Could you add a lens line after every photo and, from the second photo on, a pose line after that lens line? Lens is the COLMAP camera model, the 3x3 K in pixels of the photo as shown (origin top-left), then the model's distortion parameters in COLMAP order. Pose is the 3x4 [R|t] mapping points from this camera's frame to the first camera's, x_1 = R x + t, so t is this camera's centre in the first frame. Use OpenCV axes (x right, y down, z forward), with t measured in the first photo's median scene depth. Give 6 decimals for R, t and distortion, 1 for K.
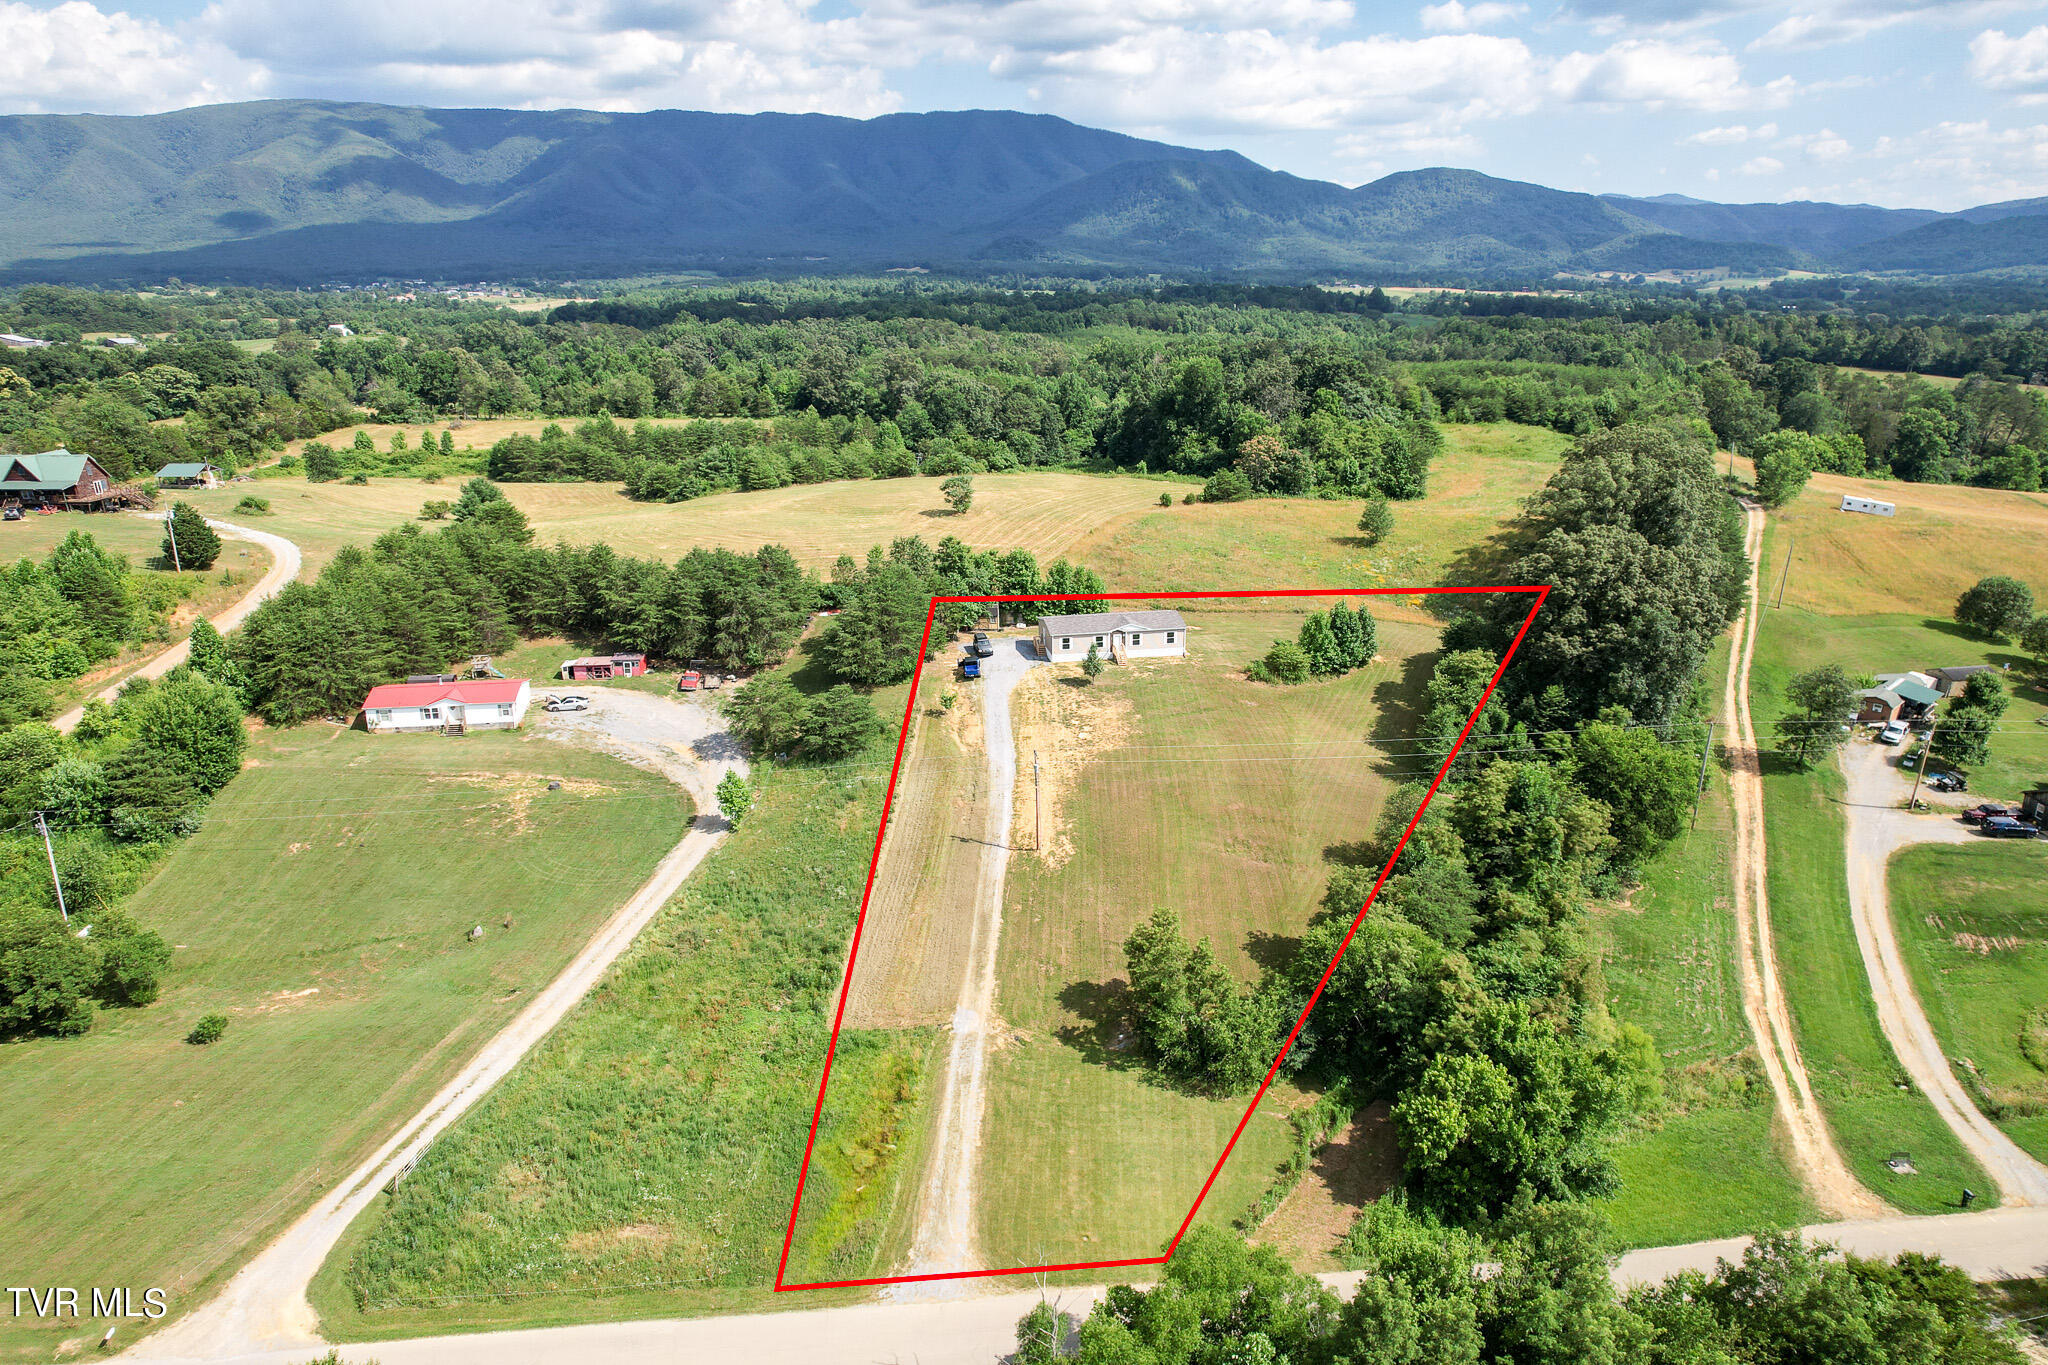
lens RADIAL K [[1311.8, 0, 1028.6], [0, 1311.8, 674.0], [0, 0, 1]] dist [-0.062610, 0.056590]
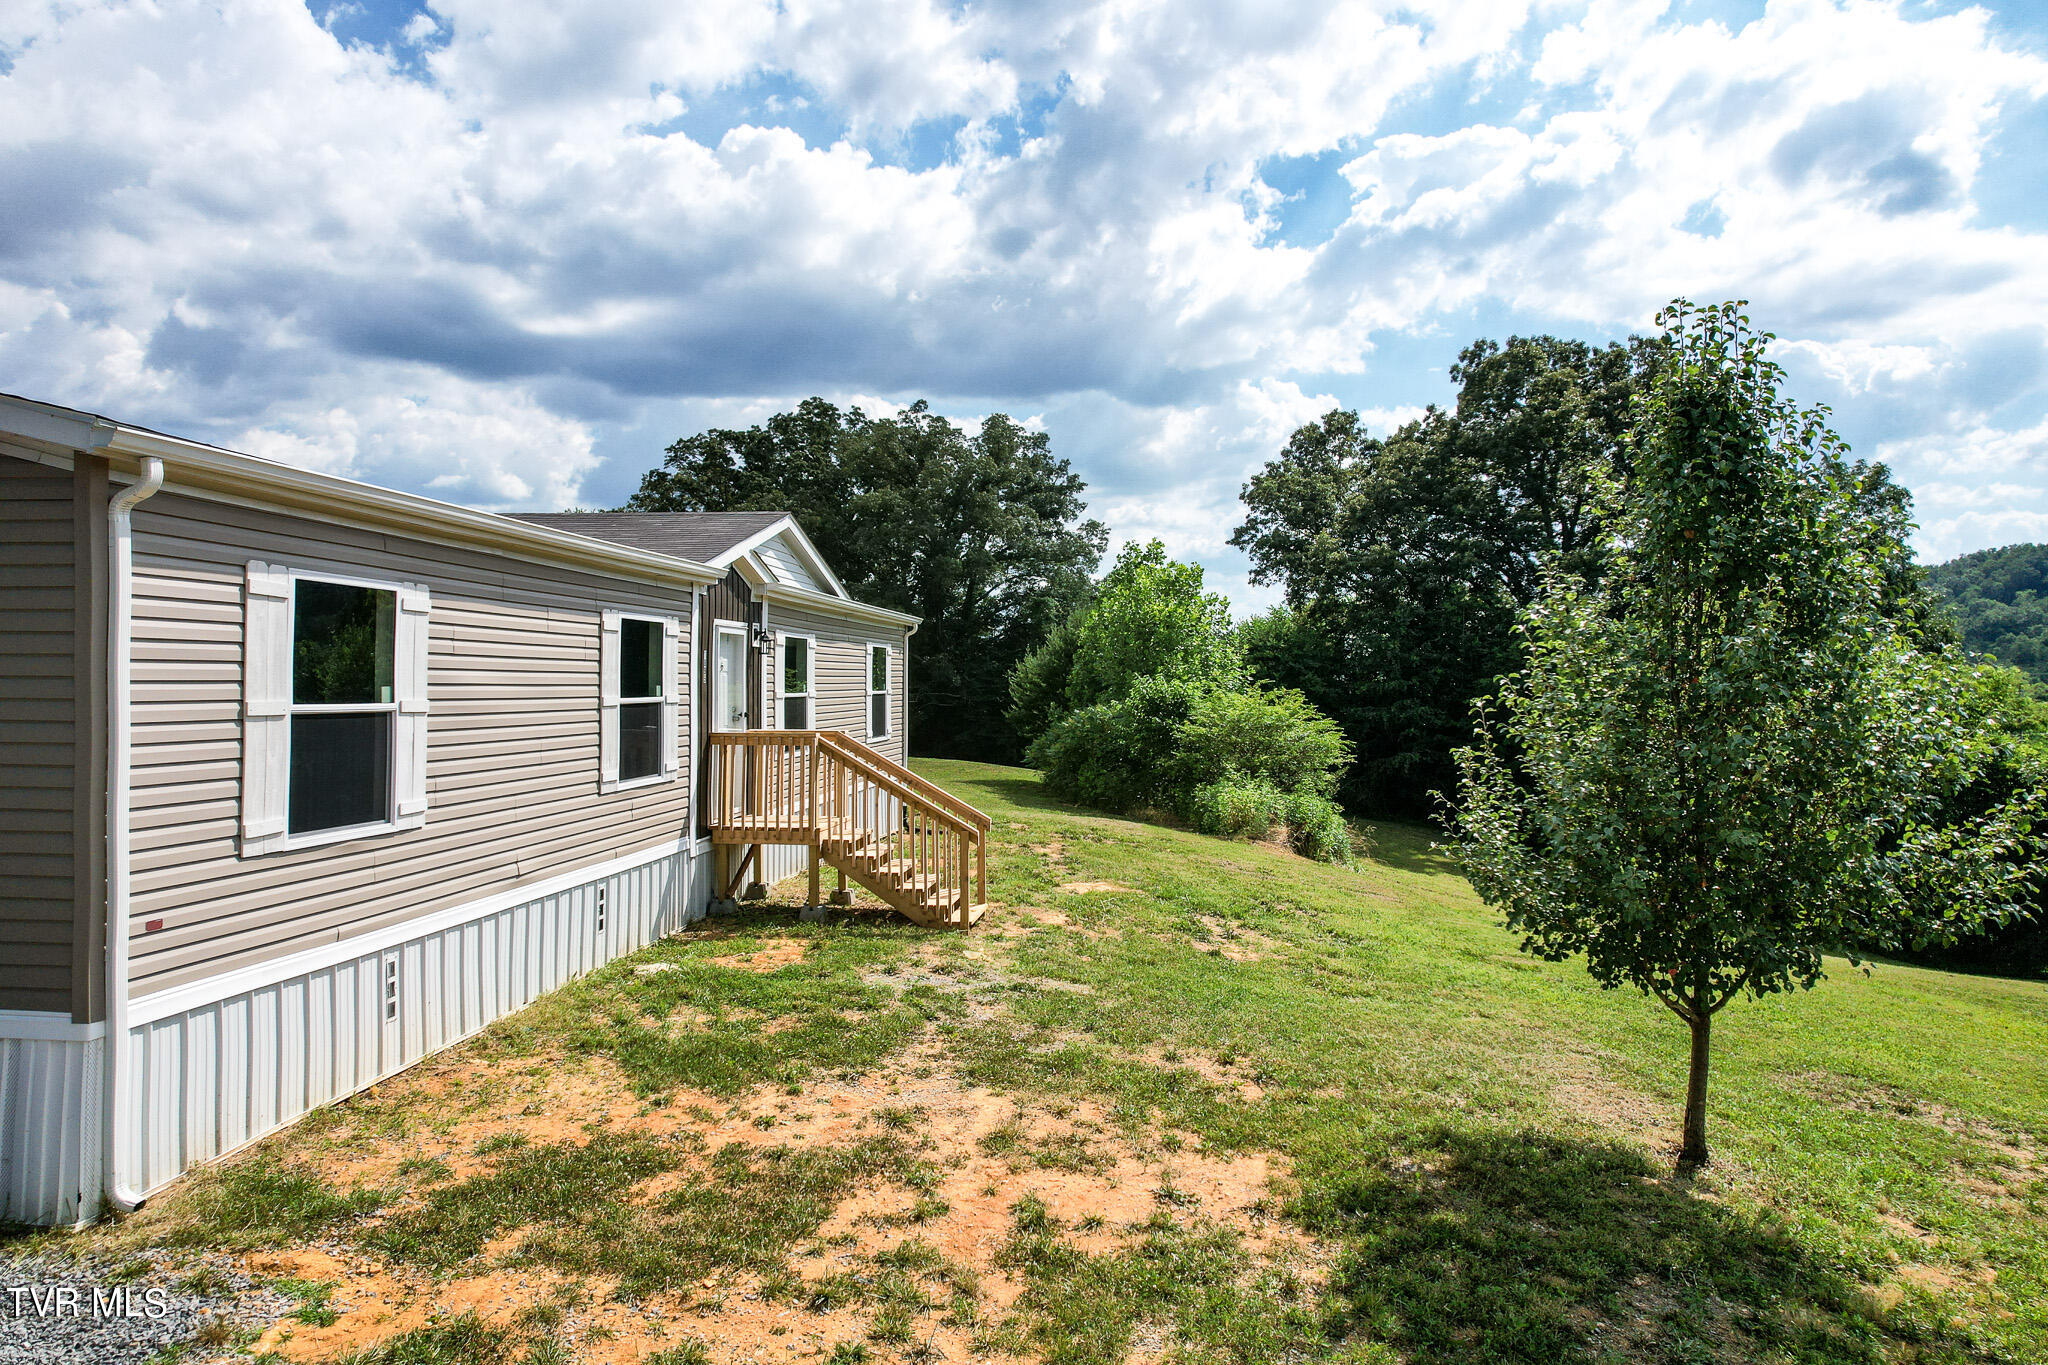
lens RADIAL K [[1311.8, 0, 1022.8], [0, 1311.8, 680.4], [0, 0, 1]] dist [-0.062610, 0.056590]
pose [[0.301900, 0.009063, 0.953296, -0.010653], [0.276770, 0.956054, -0.096740, -0.013969], [-0.912280, 0.293050, 0.286125, 1.067597]]
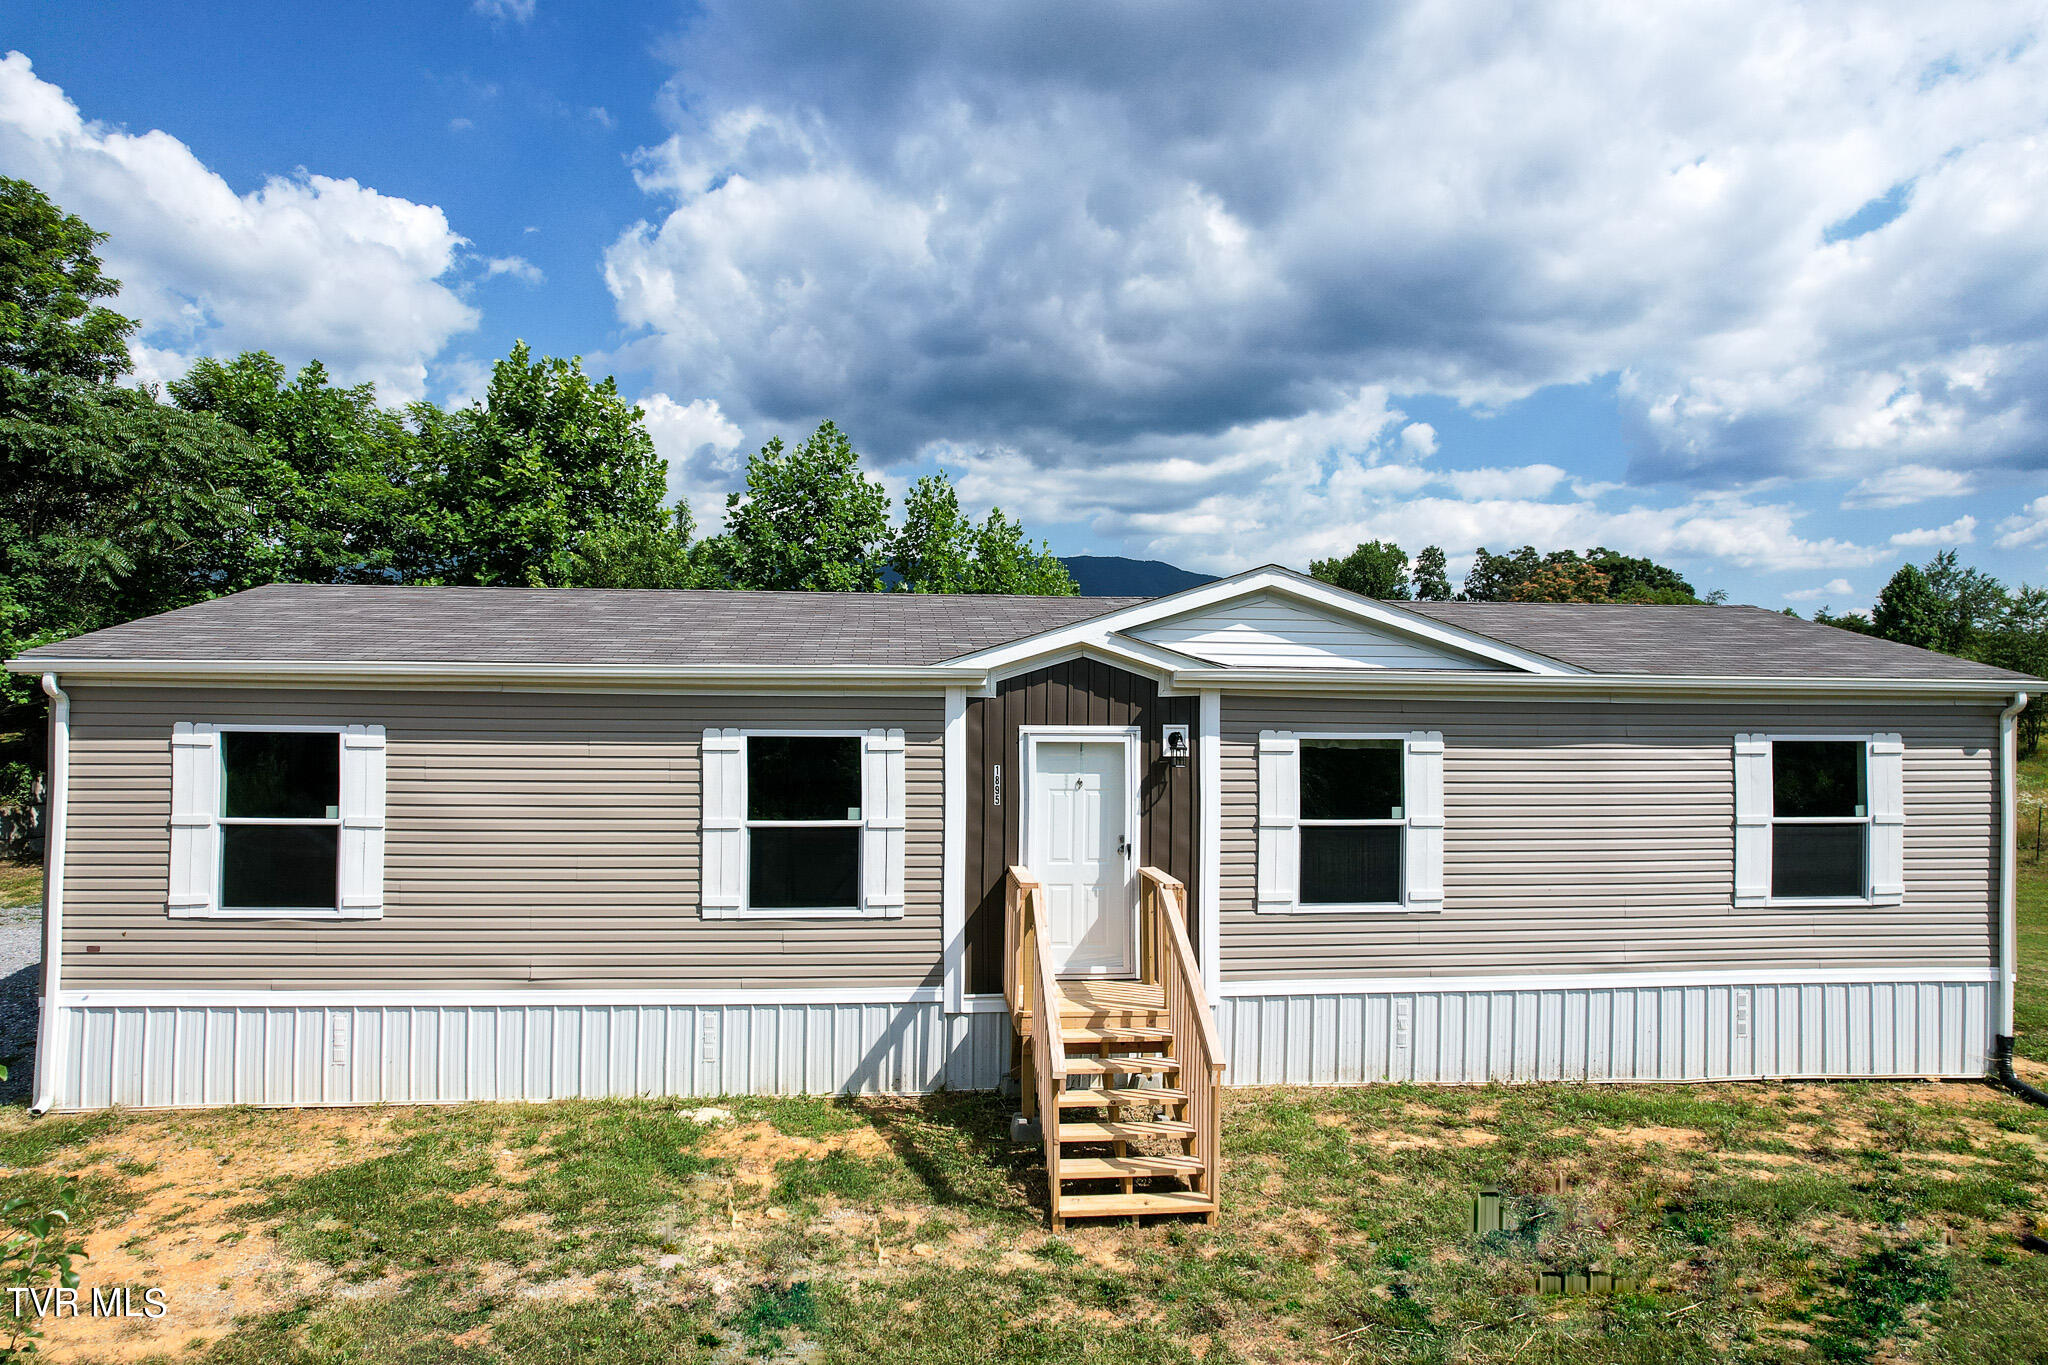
lens RADIAL K [[1311.8, 0, 1020.7], [0, 1311.8, 739.4], [0, 0, 1]] dist [-0.062610, 0.056590]
pose [[0.996132, 0.016354, -0.086339, 0.078607], [-0.039403, 0.961343, -0.272520, -0.012035], [0.078544, 0.274868, 0.958268, 1.040983]]
